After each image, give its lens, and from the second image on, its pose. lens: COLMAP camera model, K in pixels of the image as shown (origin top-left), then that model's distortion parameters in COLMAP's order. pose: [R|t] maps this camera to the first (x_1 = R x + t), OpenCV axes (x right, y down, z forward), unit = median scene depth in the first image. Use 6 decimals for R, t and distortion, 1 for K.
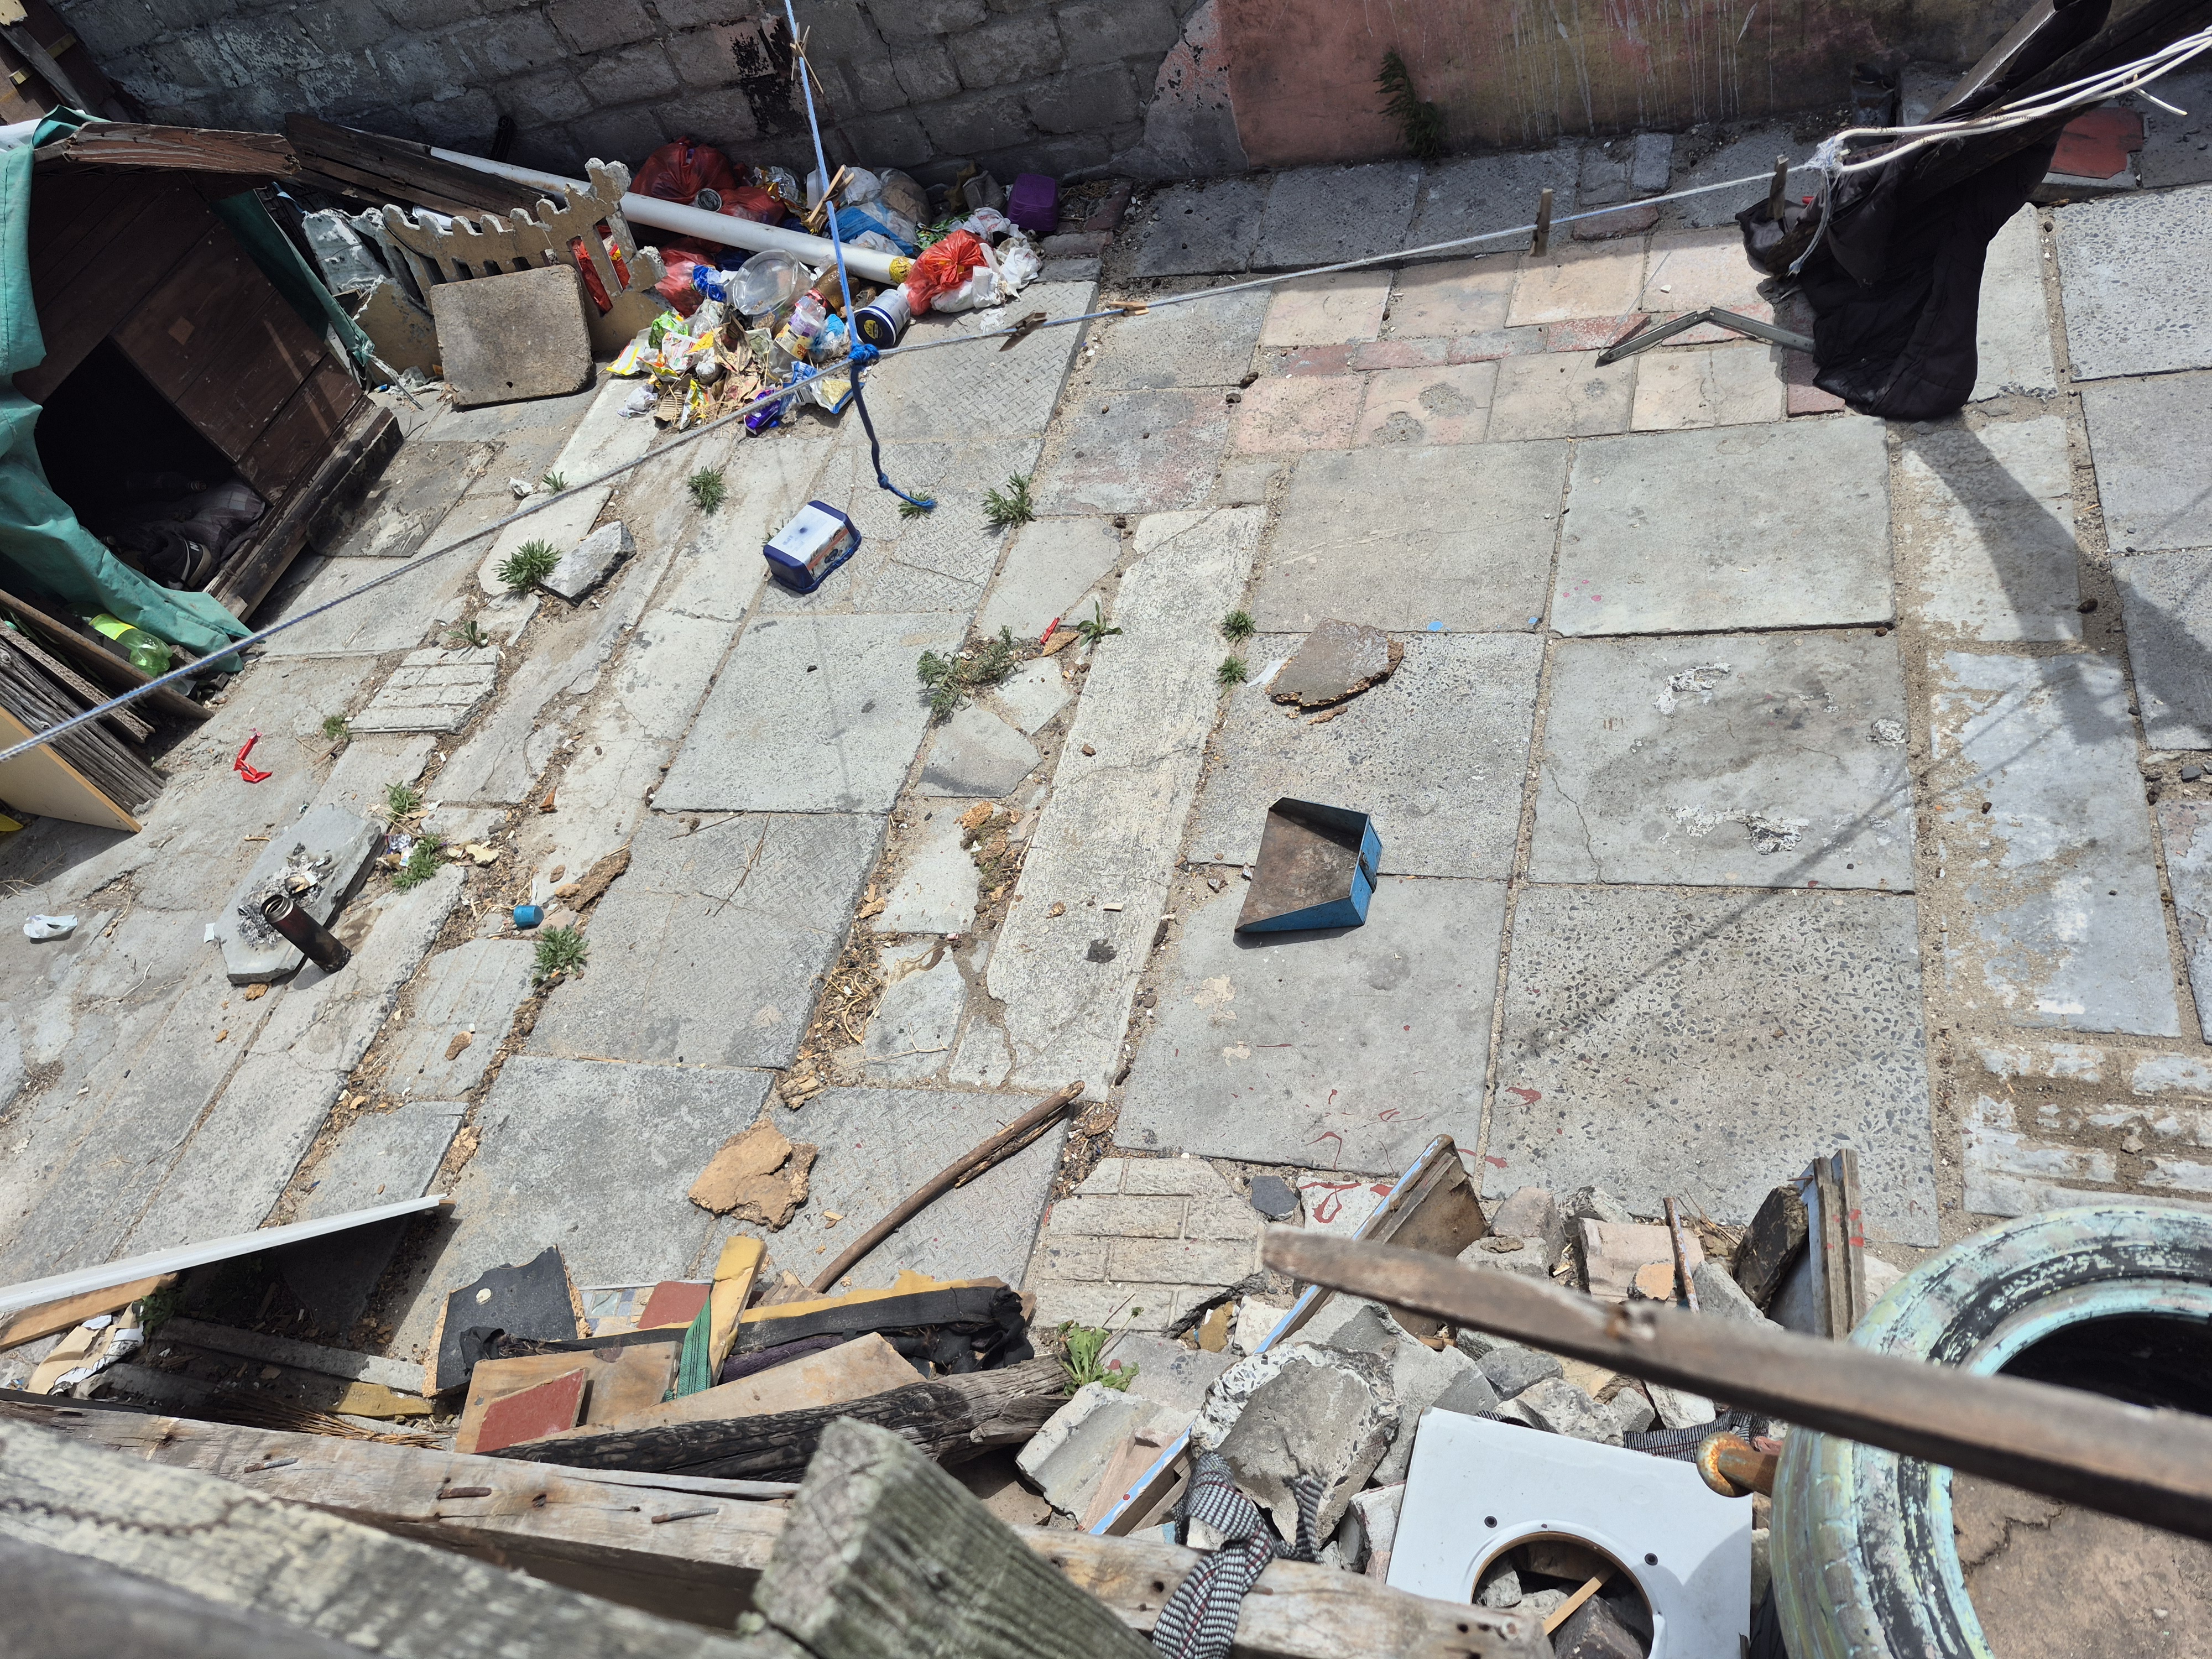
lens RADIAL K [[1548.6, 0, 1106.0], [0, 1548.6, 829.5], [0, 0, 1]] dist [0.111088, -0.128372]
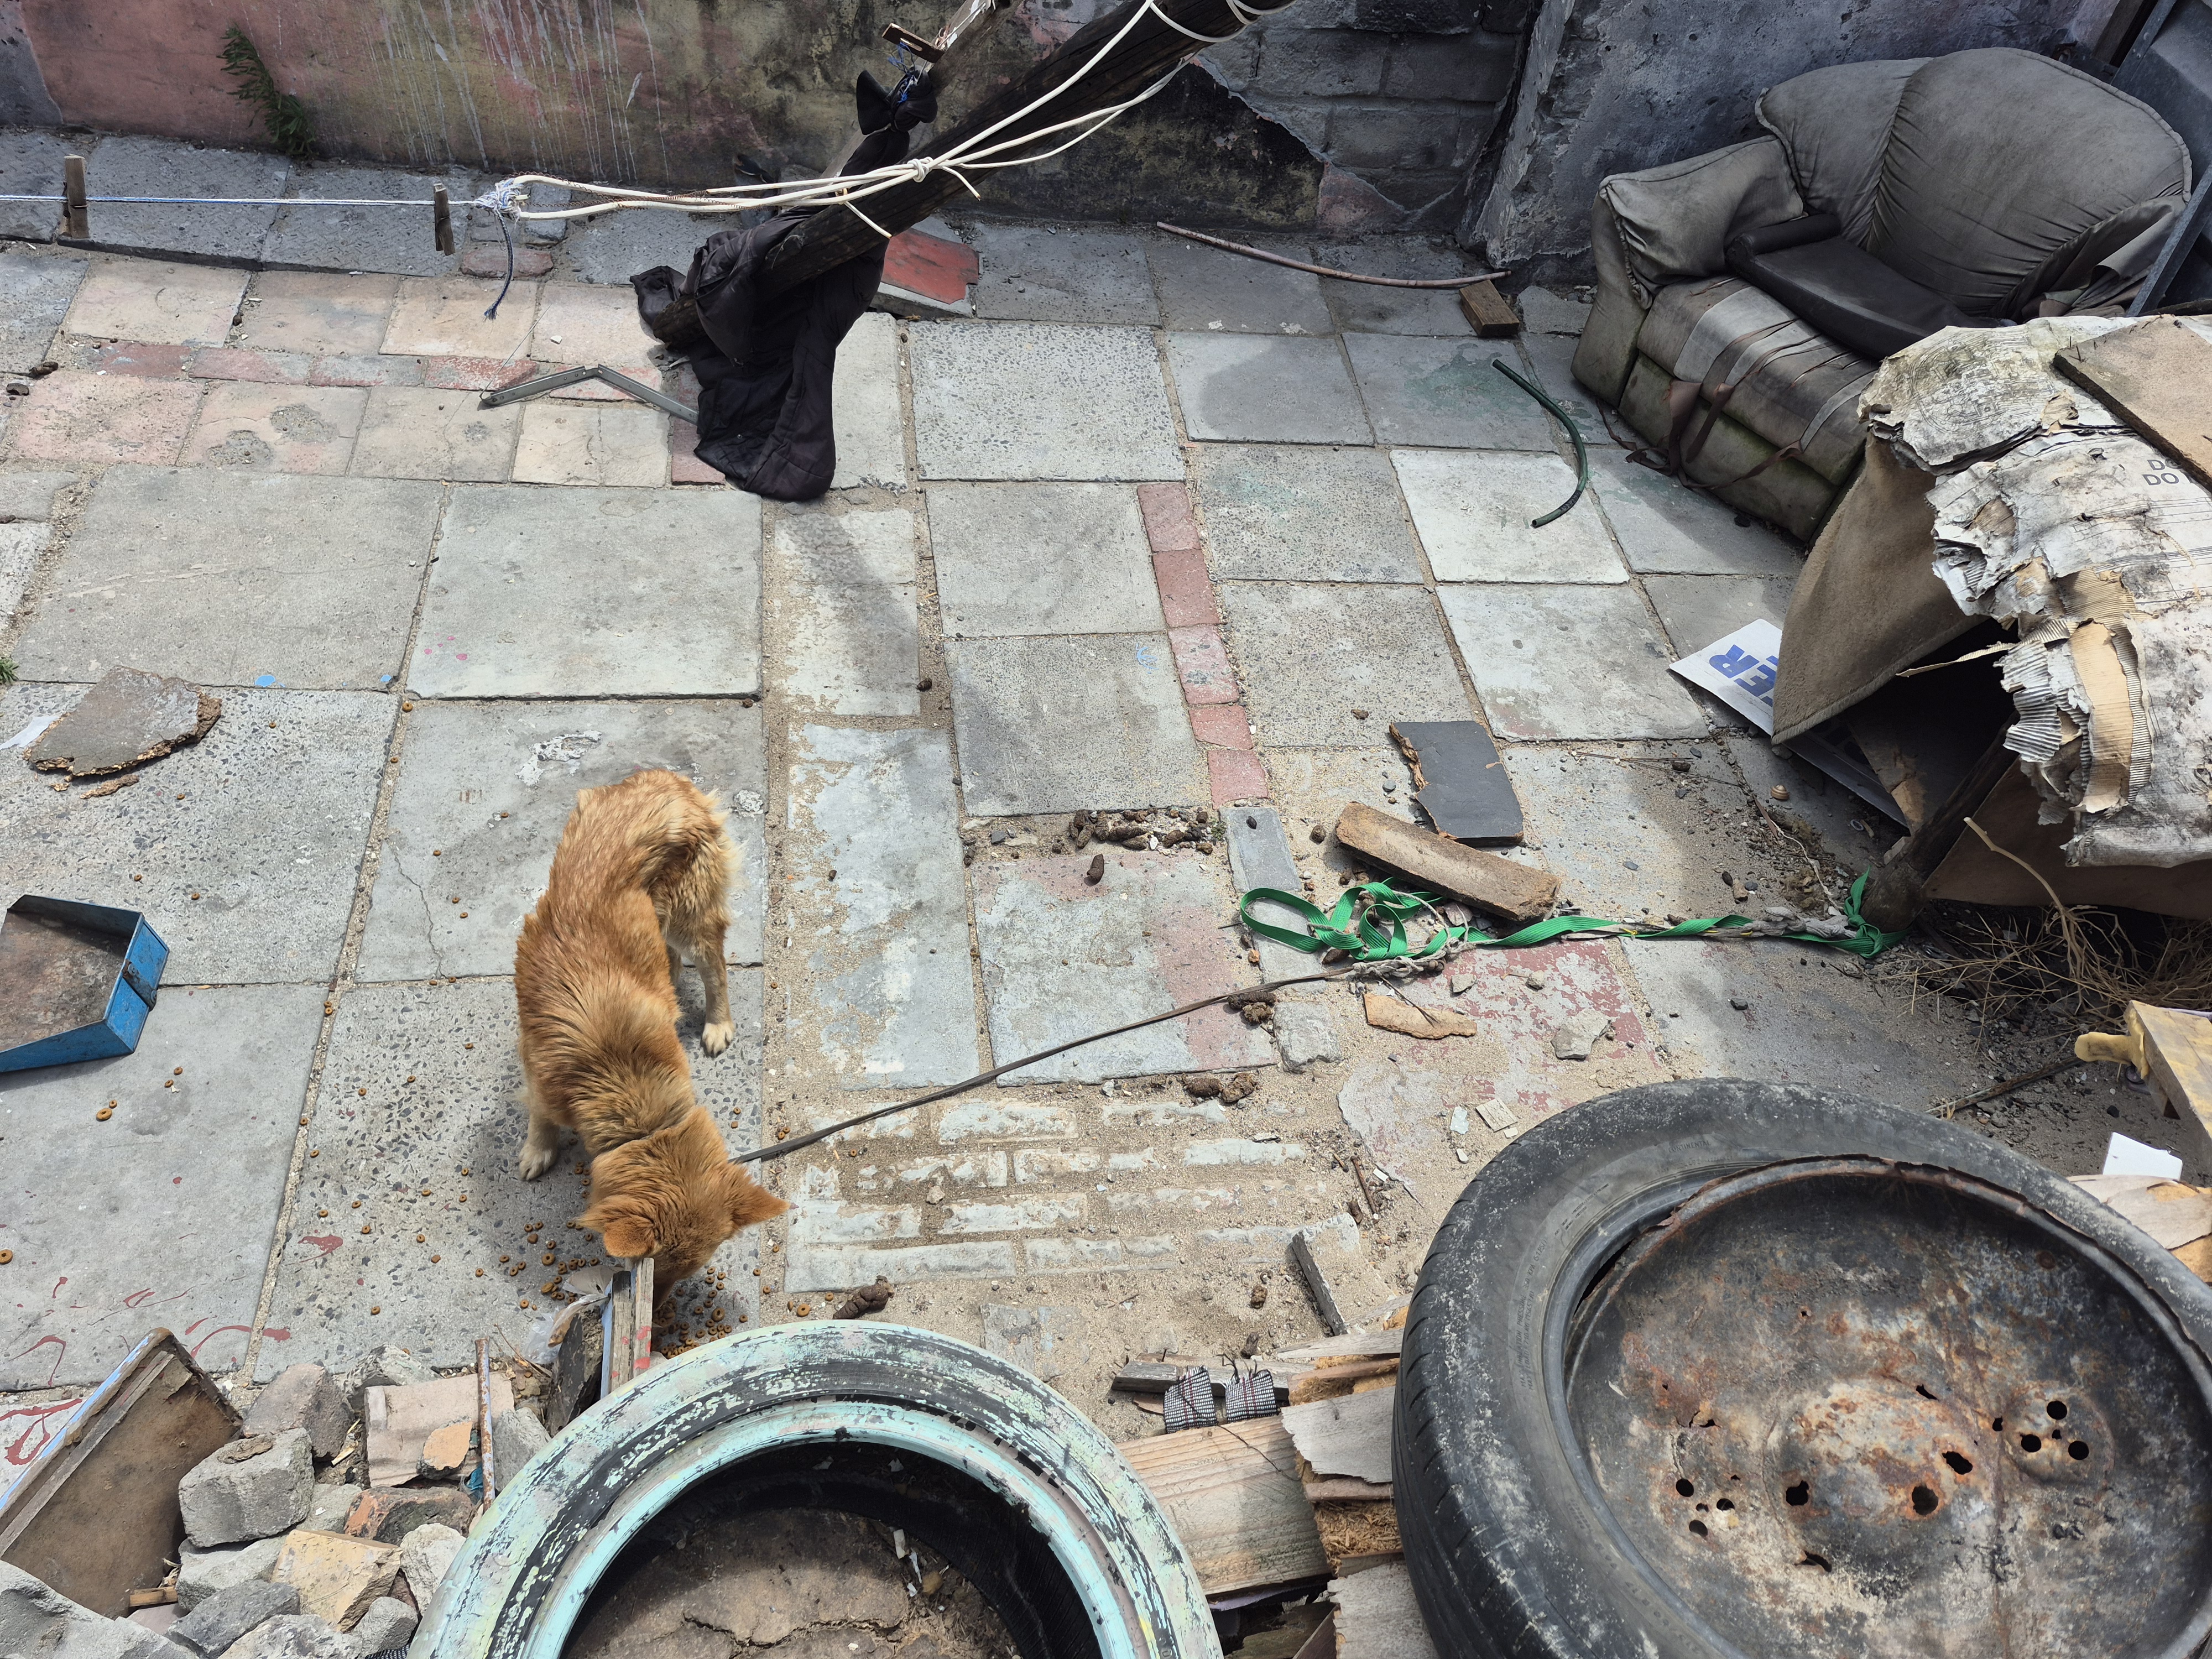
lens RADIAL K [[1550.9, 0, 1113.7], [0, 1550.9, 798.8], [0, 0, 1]] dist [0.113832, -0.139787]
pose [[0.834149, -0.013464, 0.551374, 0.132922], [0.044243, 0.998114, -0.042560, -0.010987], [-0.549761, 0.059896, 0.833172, 0.040764]]
